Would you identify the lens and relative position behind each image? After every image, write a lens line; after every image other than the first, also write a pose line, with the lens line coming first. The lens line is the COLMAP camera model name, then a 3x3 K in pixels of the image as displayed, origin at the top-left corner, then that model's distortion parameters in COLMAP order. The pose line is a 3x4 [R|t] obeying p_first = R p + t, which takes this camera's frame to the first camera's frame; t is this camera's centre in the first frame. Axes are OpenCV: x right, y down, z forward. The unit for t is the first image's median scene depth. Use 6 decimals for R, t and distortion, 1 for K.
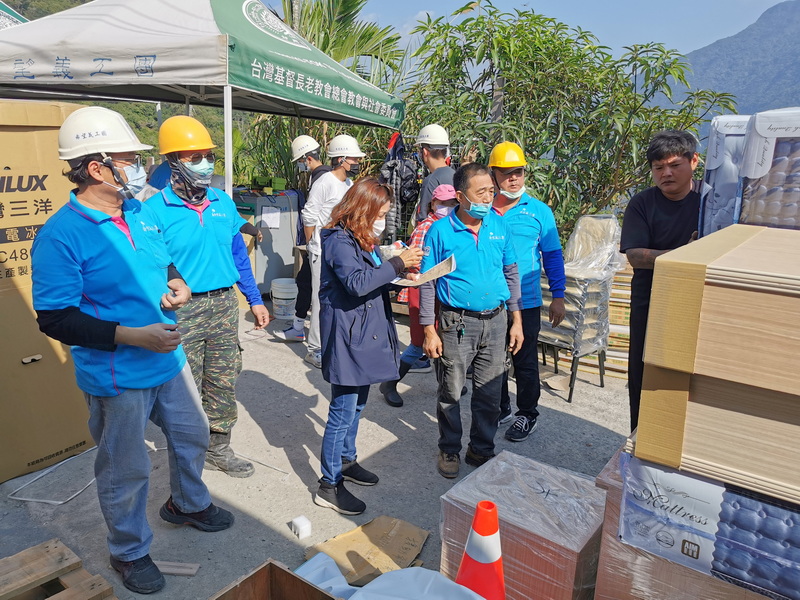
lens RADIAL K [[611.6, 0, 401.1], [0, 611.6, 296.8], [0, 0, 1]] dist [0.065377, -0.084499]
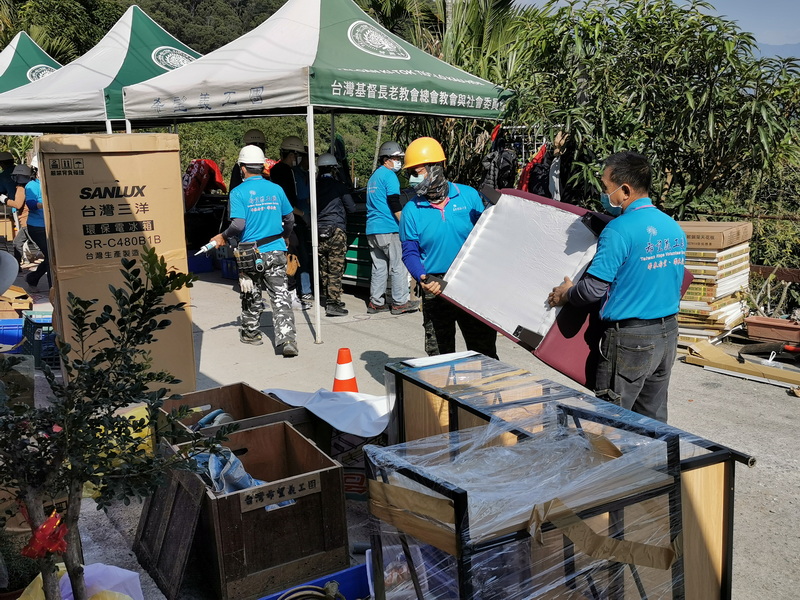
lens RADIAL K [[848.0, 0, 399.8], [0, 848.0, 299.0], [0, 0, 1]] dist [-0.000293, 0.018406]
pose [[0.937148, -0.015459, -0.348589, 0.431680], [-0.002762, 0.998658, -0.051713, 0.123914], [0.348920, 0.049426, 0.935848, -0.470827]]
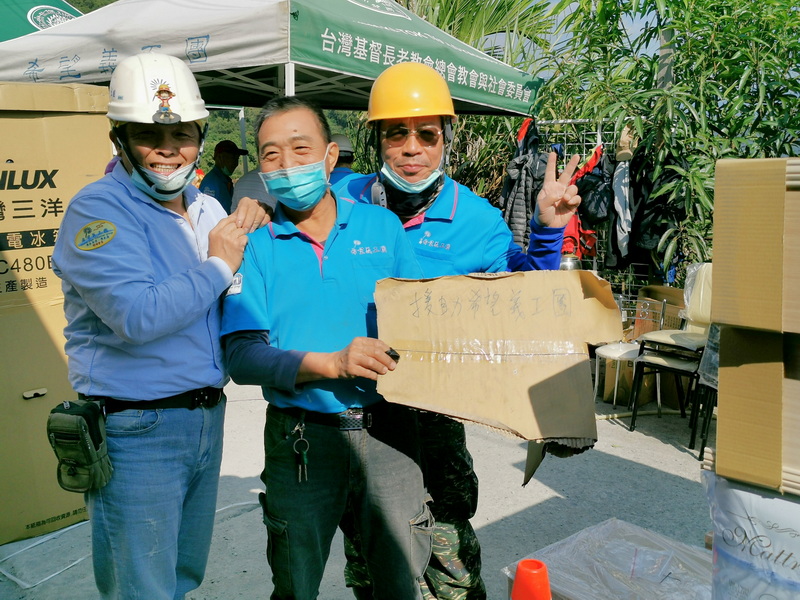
lens RADIAL K [[827.9, 0, 399.6], [0, 827.9, 301.2], [0, 0, 1]] dist [0.051765, -0.011265]
pose [[0.975512, -0.018000, -0.219206, 0.075748], [-0.000102, 0.996608, -0.082292, 0.045300], [0.219944, 0.080299, 0.972202, 0.015555]]
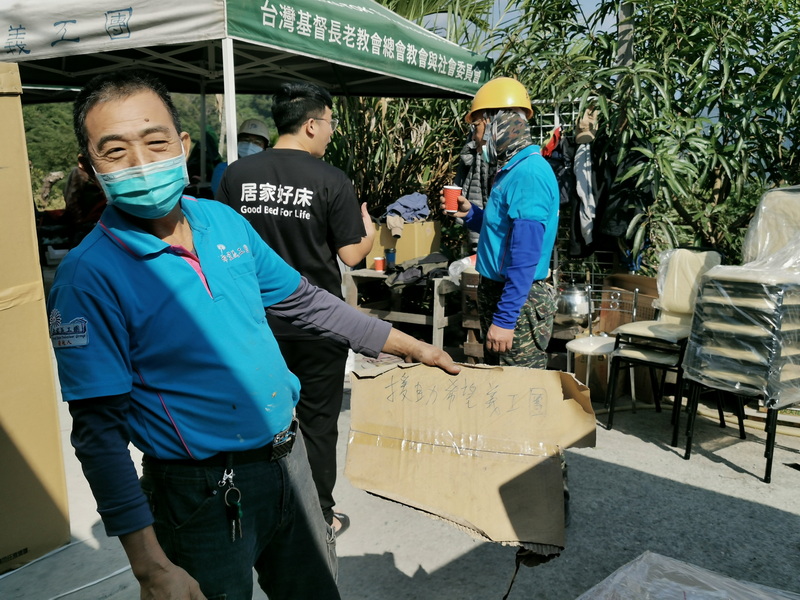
lens RADIAL K [[835.7, 0, 409.0], [0, 835.7, 303.4], [0, 0, 1]] dist [0.048171, -0.030290]
pose [[0.990680, -0.049562, -0.126875, 0.028265], [0.041329, 0.996916, -0.066718, 0.029493], [0.129790, 0.060852, 0.989672, 0.083819]]
